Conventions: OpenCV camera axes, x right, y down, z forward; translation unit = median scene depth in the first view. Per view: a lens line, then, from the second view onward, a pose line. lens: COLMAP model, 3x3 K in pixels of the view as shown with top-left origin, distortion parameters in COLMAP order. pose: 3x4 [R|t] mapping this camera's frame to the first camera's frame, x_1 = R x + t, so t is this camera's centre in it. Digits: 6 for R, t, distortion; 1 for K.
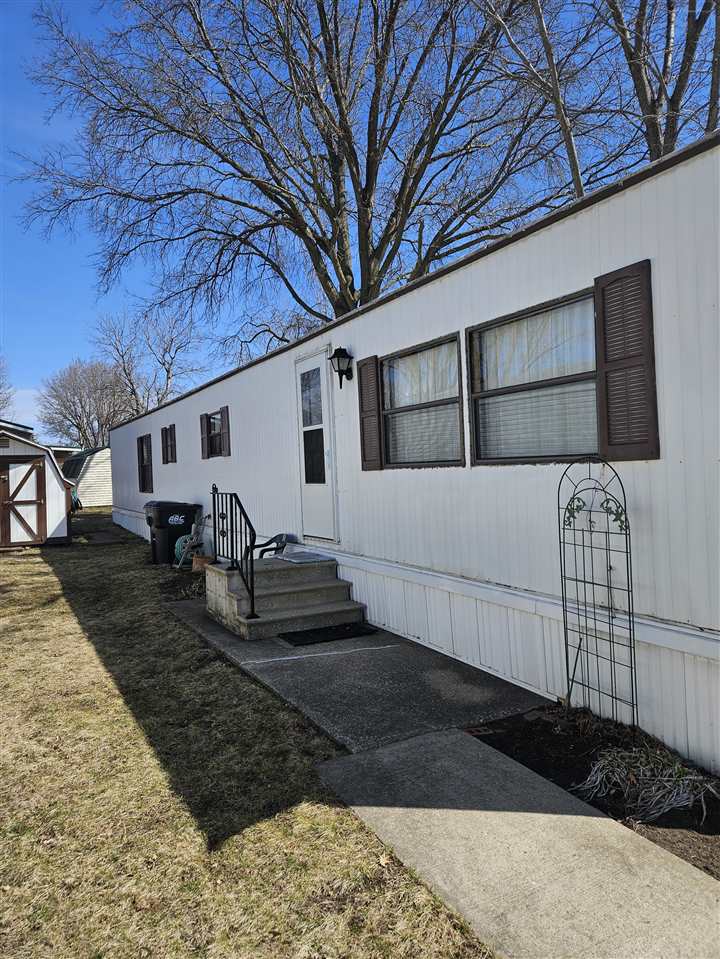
lens RADIAL K [[637.5, 0, 365.0], [0, 637.5, 471.9], [0, 0, 1]] dist [0.055970, -0.003153]
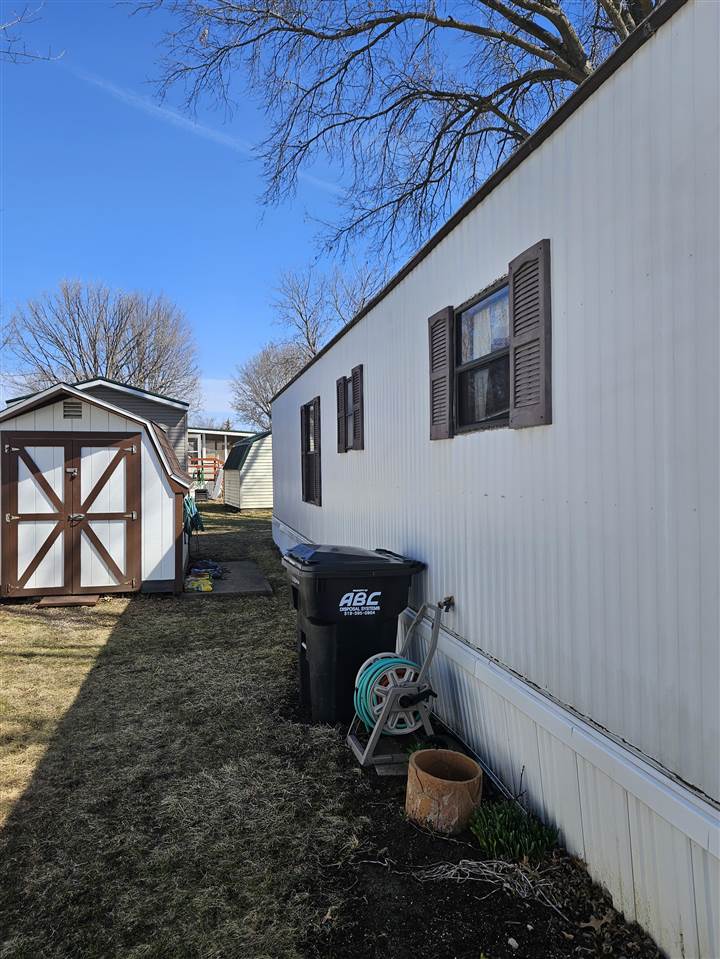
lens RADIAL K [[657.6, 0, 360.0], [0, 657.6, 479.5], [0, 0, 1]] dist [0.075120, -0.002476]
pose [[0.956909, 0.031971, -0.288622, -0.150075], [-0.025729, 0.999346, 0.025393, -0.004873], [0.289245, -0.016873, 0.957106, 0.511911]]
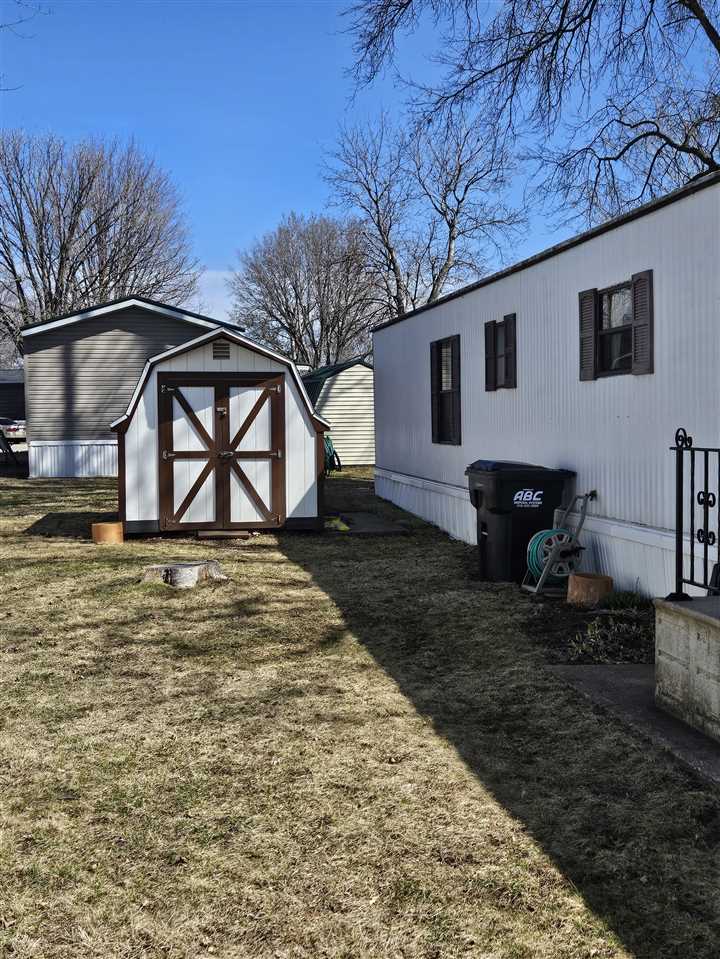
lens RADIAL K [[1152.6, 0, 380.8], [0, 1152.6, 478.1], [0, 0, 1]] dist [0.099671, -0.018970]
pose [[0.945851, 0.039723, -0.322161, -0.086453], [-0.021710, 0.998003, 0.059316, 0.004761], [0.323874, -0.049110, 0.944825, 0.067109]]
